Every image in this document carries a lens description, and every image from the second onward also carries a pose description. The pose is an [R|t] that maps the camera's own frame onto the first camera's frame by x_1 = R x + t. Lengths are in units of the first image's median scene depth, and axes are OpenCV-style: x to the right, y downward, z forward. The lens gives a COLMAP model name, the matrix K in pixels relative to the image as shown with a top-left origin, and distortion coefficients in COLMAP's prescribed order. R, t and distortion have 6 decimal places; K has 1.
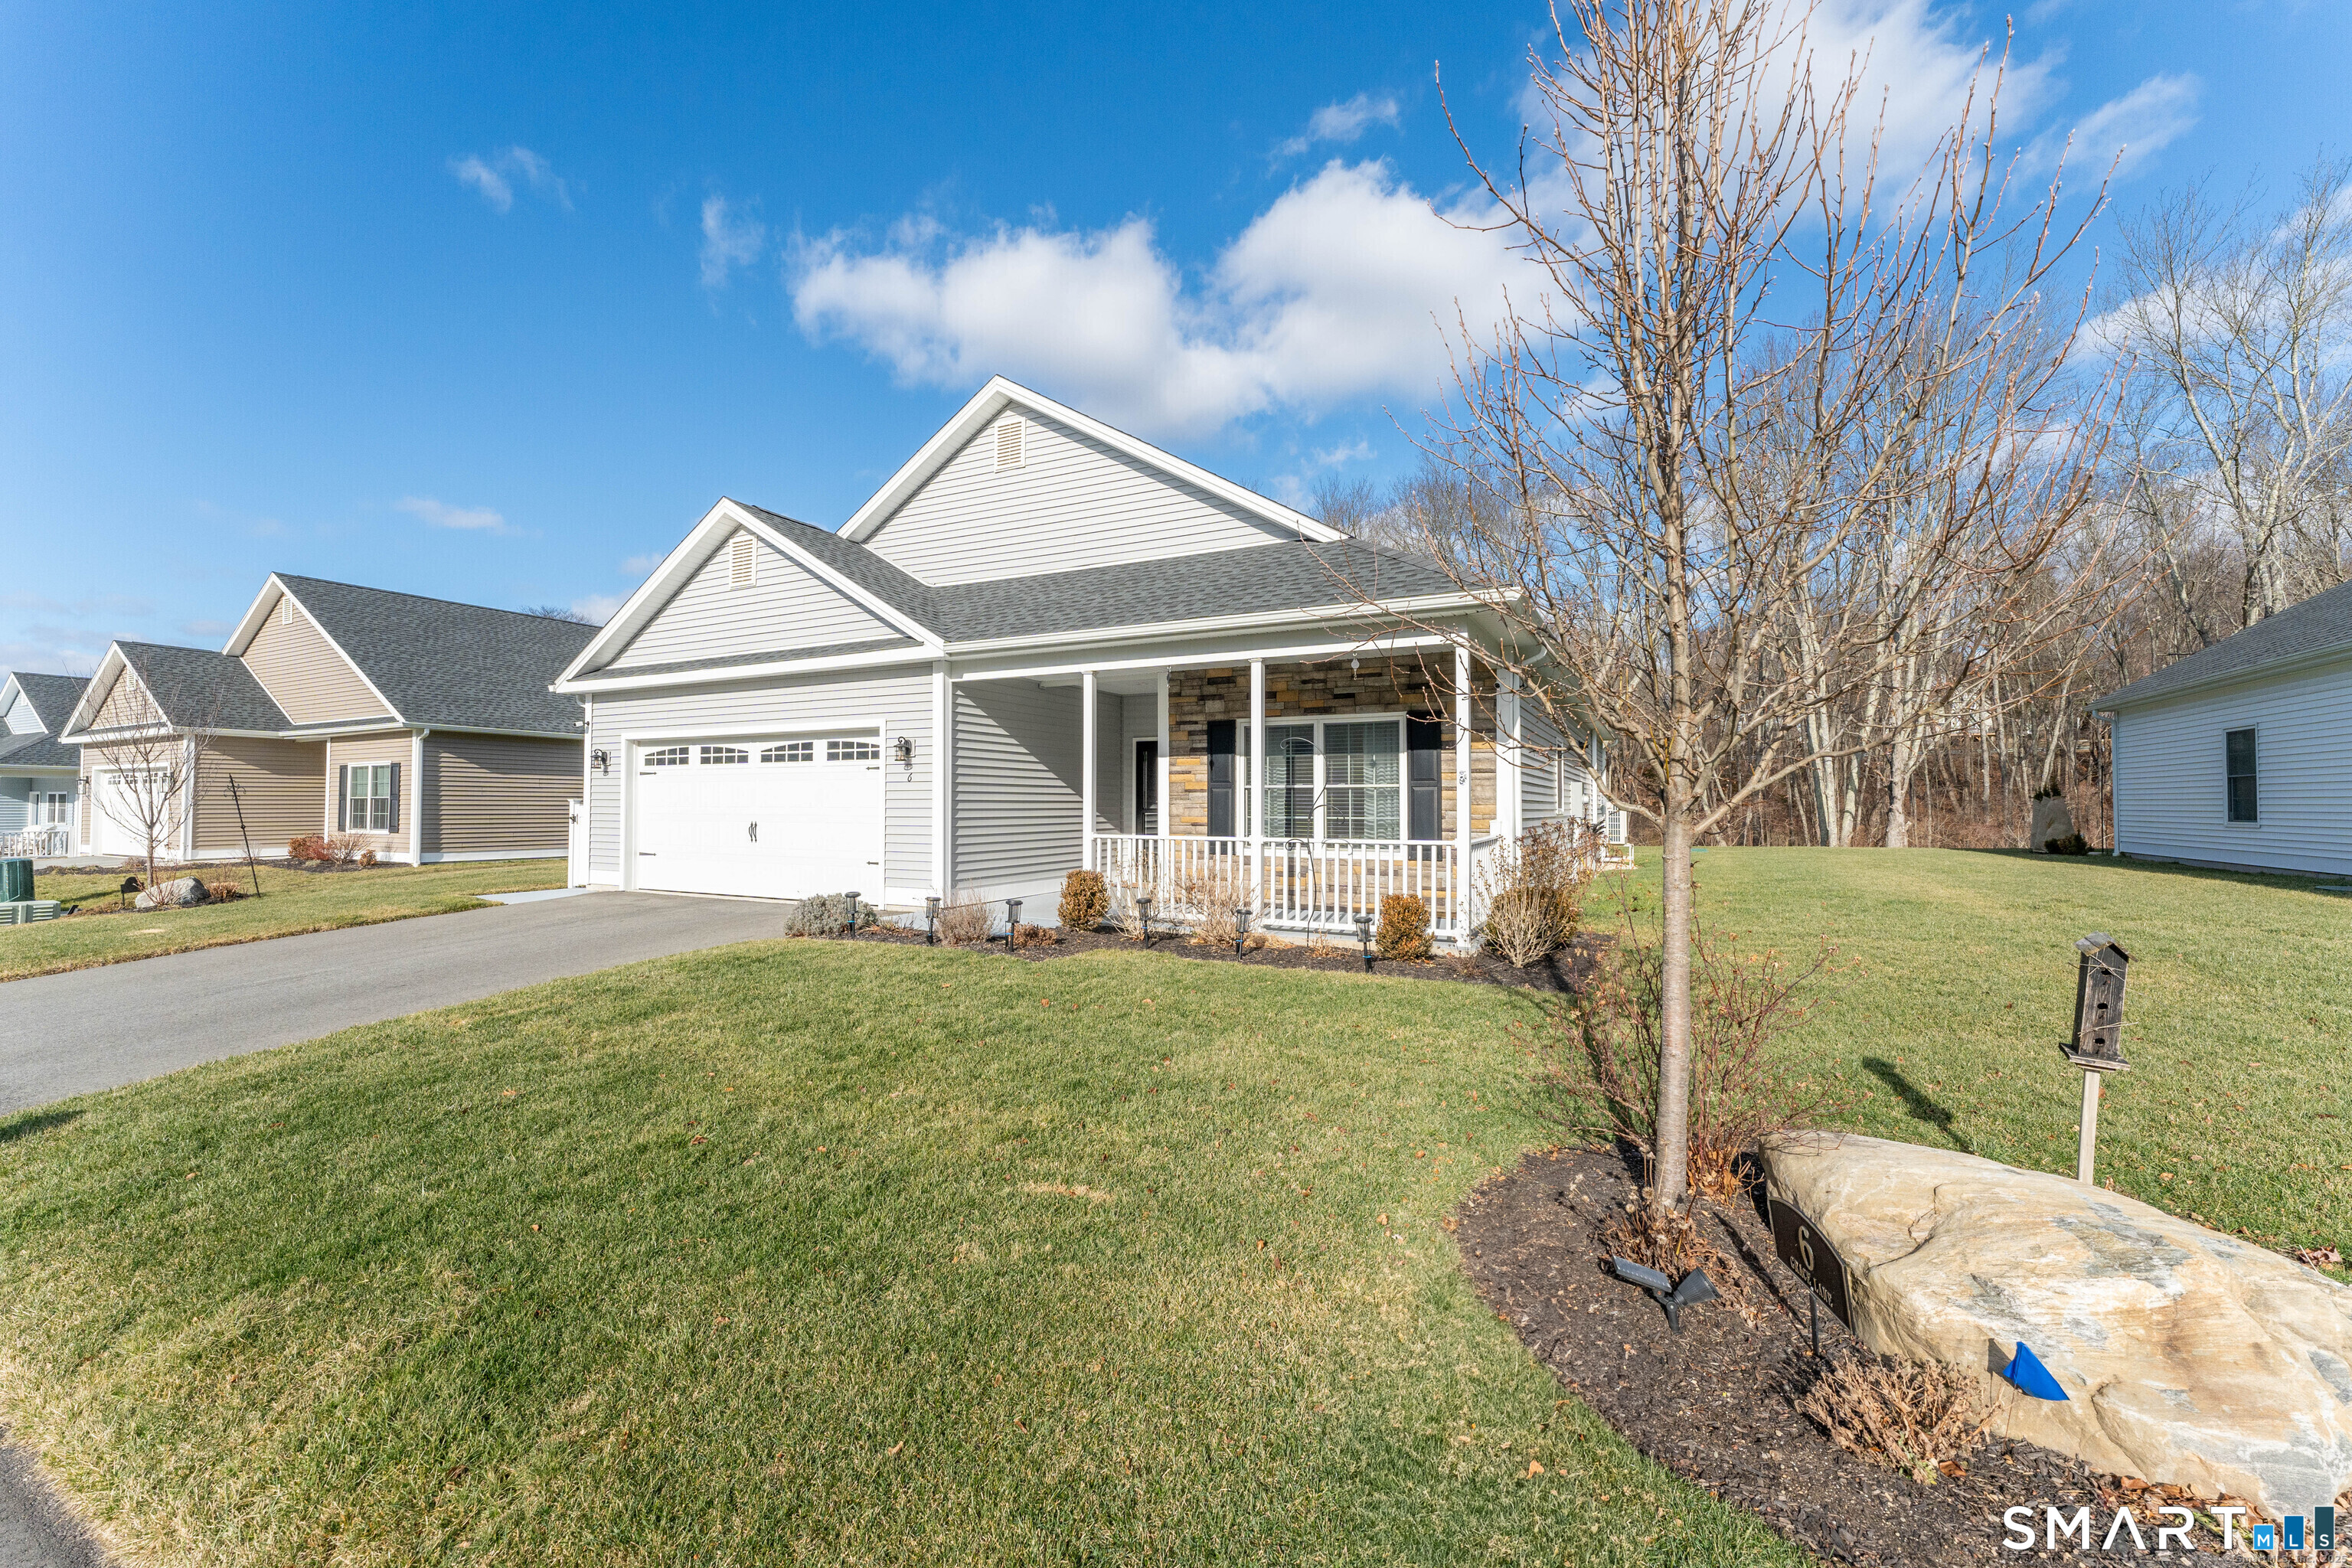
lens RADIAL K [[965.4, 0, 1176.0], [0, 965.4, 784.0], [0, 0, 1]] dist [-0.000027, 0.000055]
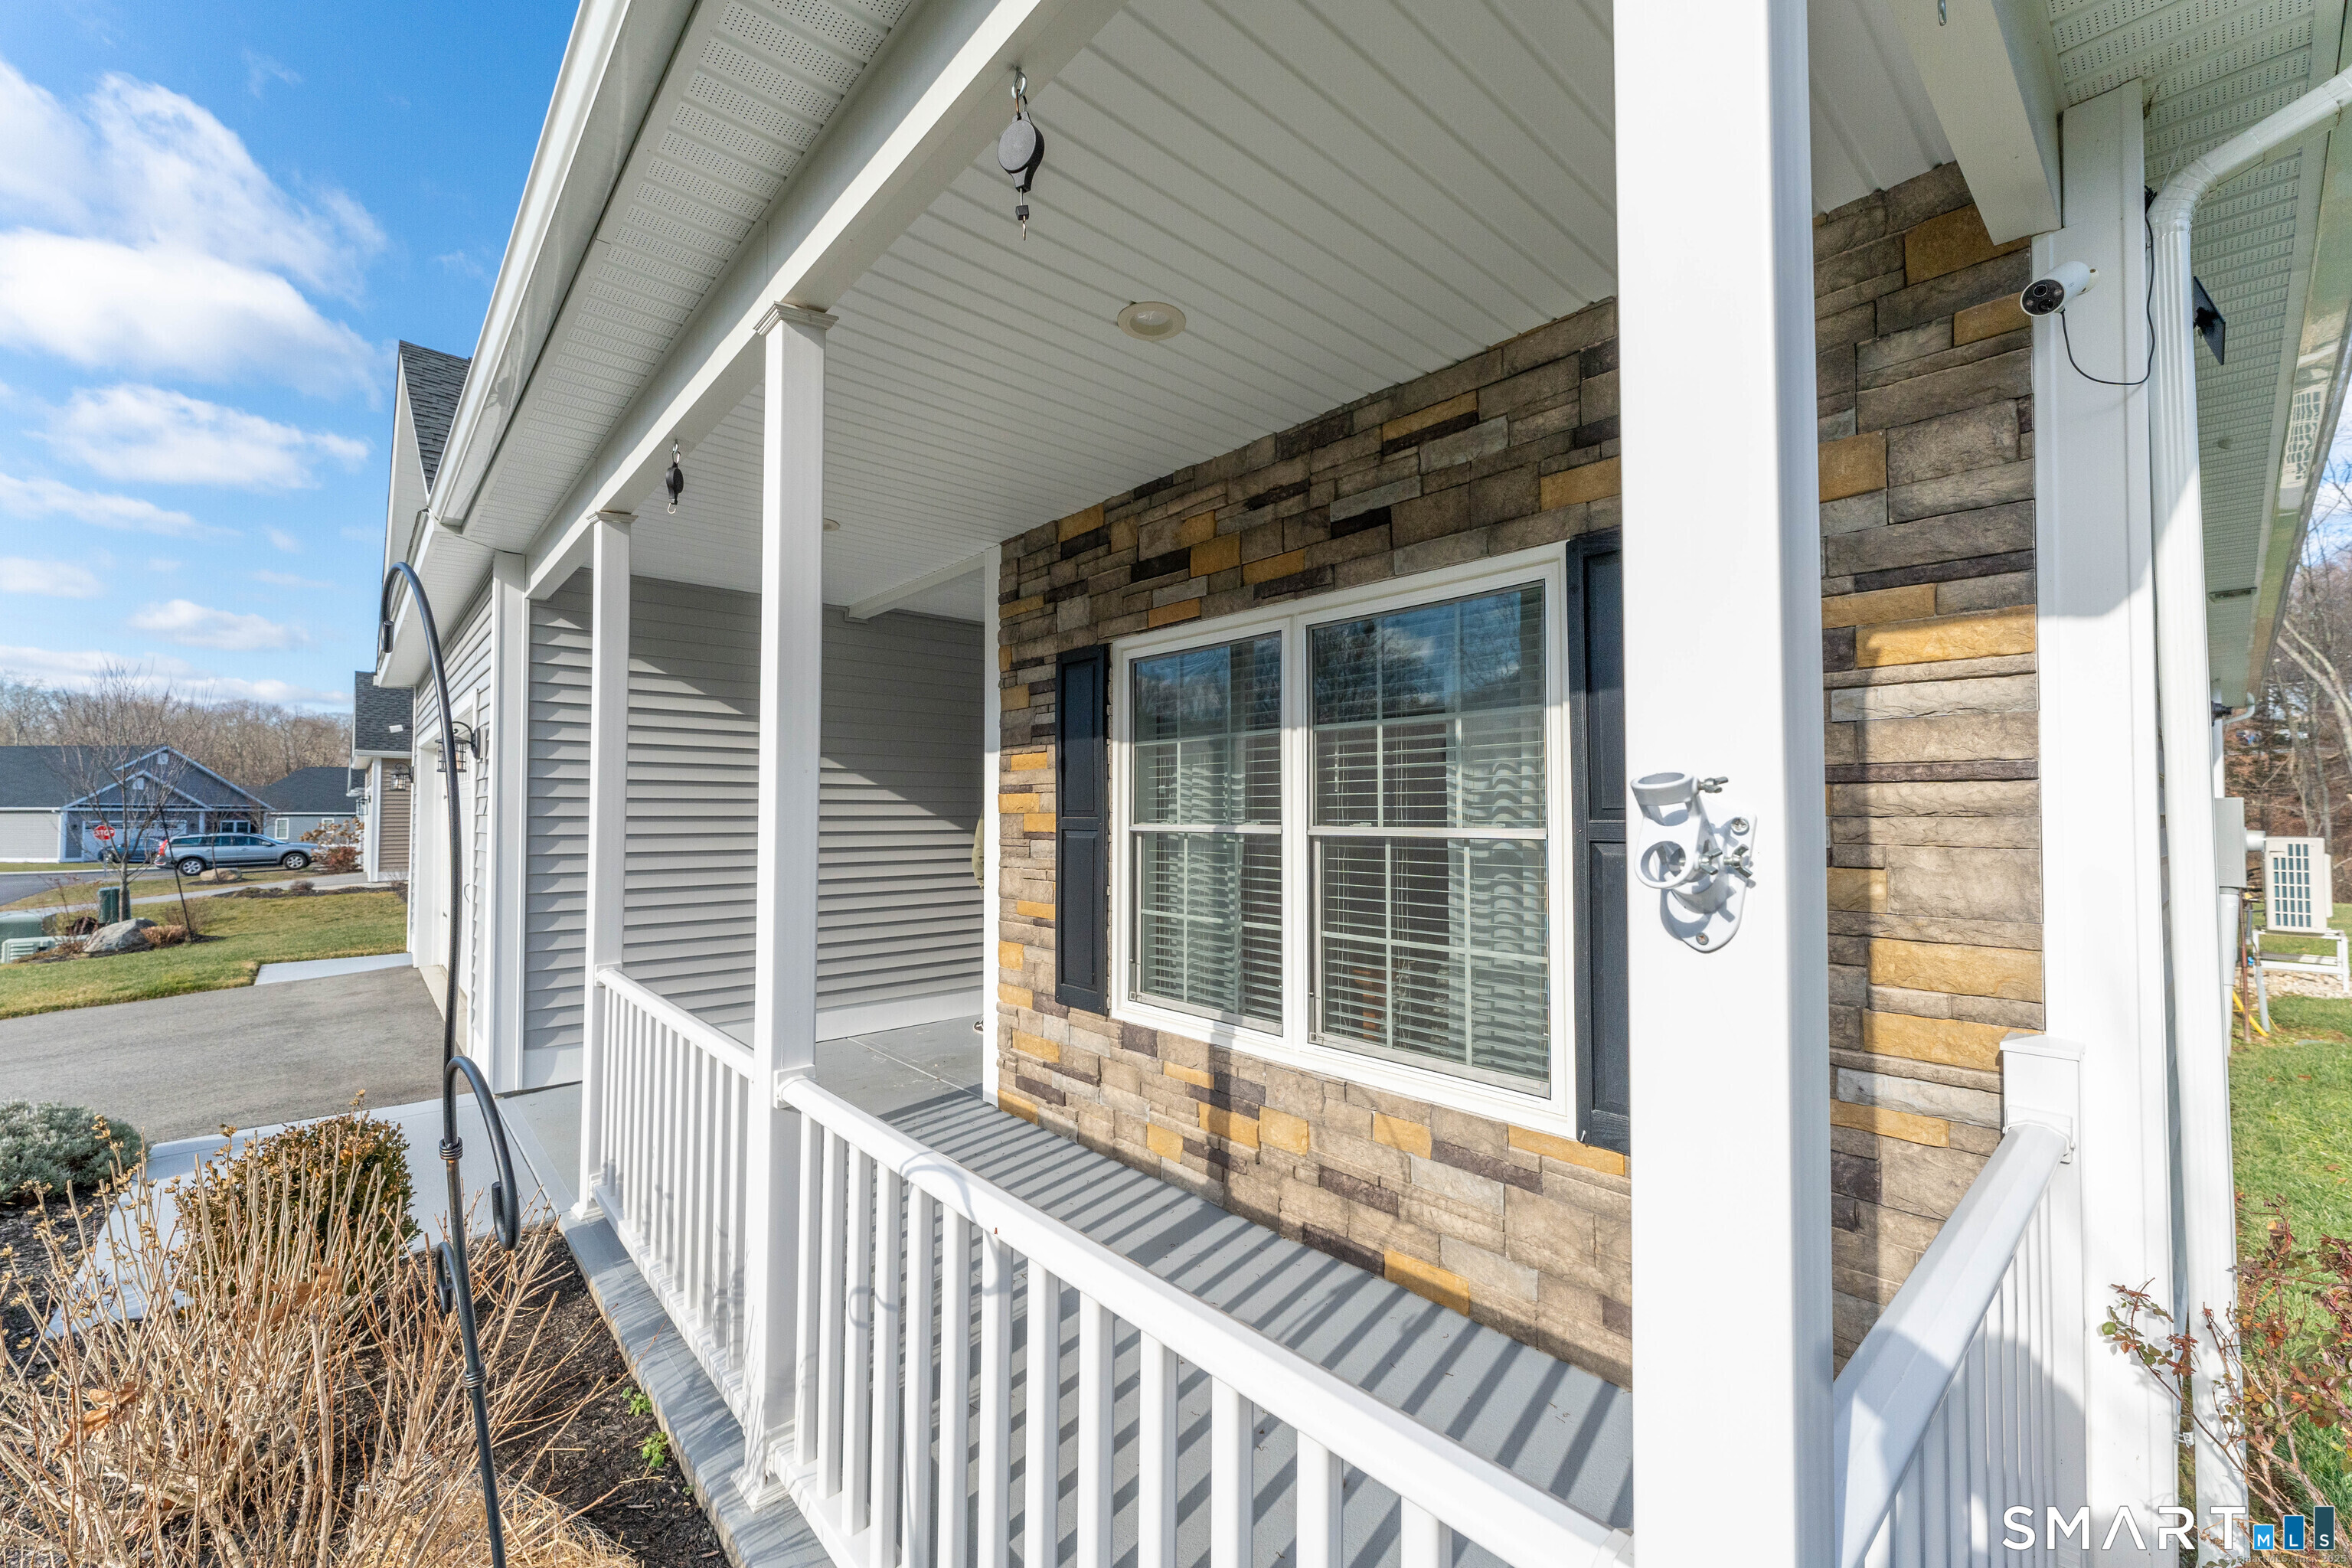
lens RADIAL K [[944.9, 0, 1176.0], [0, 944.9, 784.0], [0, 0, 1]] dist [-0.001342, -0.000096]
pose [[0.938365, -0.013412, -0.345386, 0.205715], [0.010602, 0.999894, -0.010024, -0.009378], [0.345484, 0.005744, 0.938407, 0.667000]]
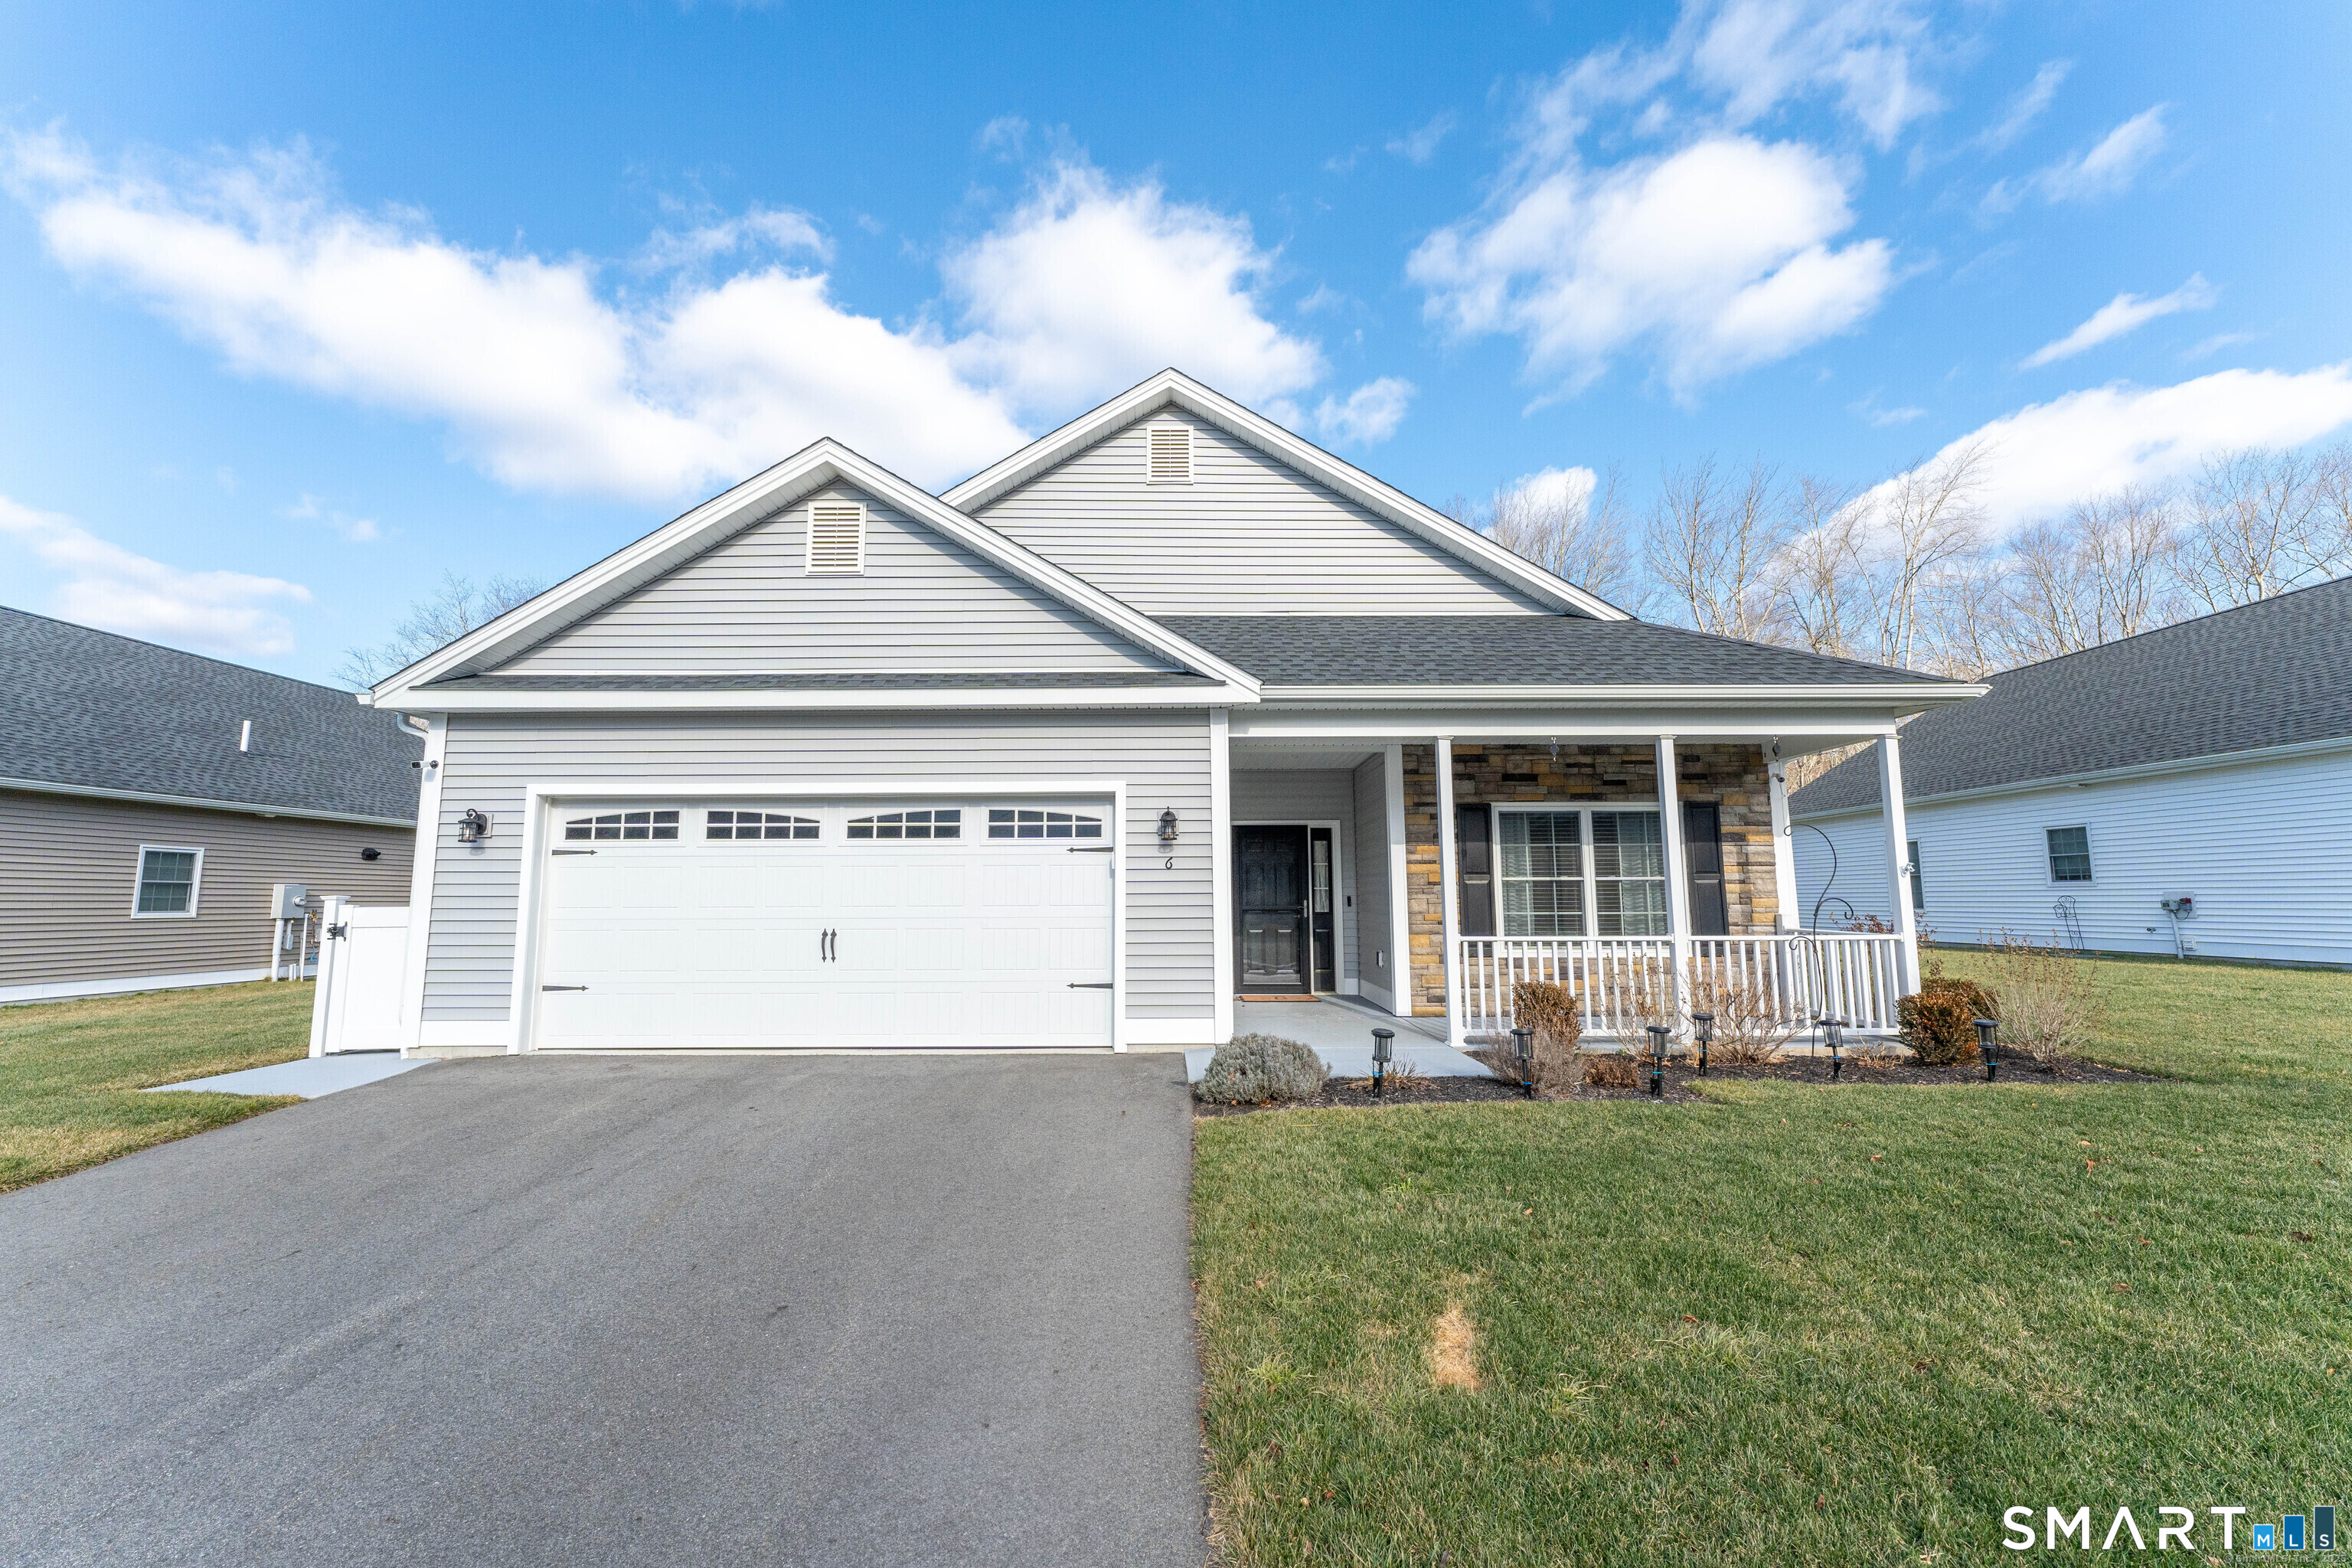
lens RADIAL K [[965.4, 0, 1176.0], [0, 965.4, 784.0], [0, 0, 1]] dist [-0.000027, 0.000055]
pose [[0.882071, 0.051341, 0.468310, -0.604982], [-0.004832, 0.994978, -0.099978, 0.006215], [-0.471091, 0.085925, 0.877890, 0.349447]]
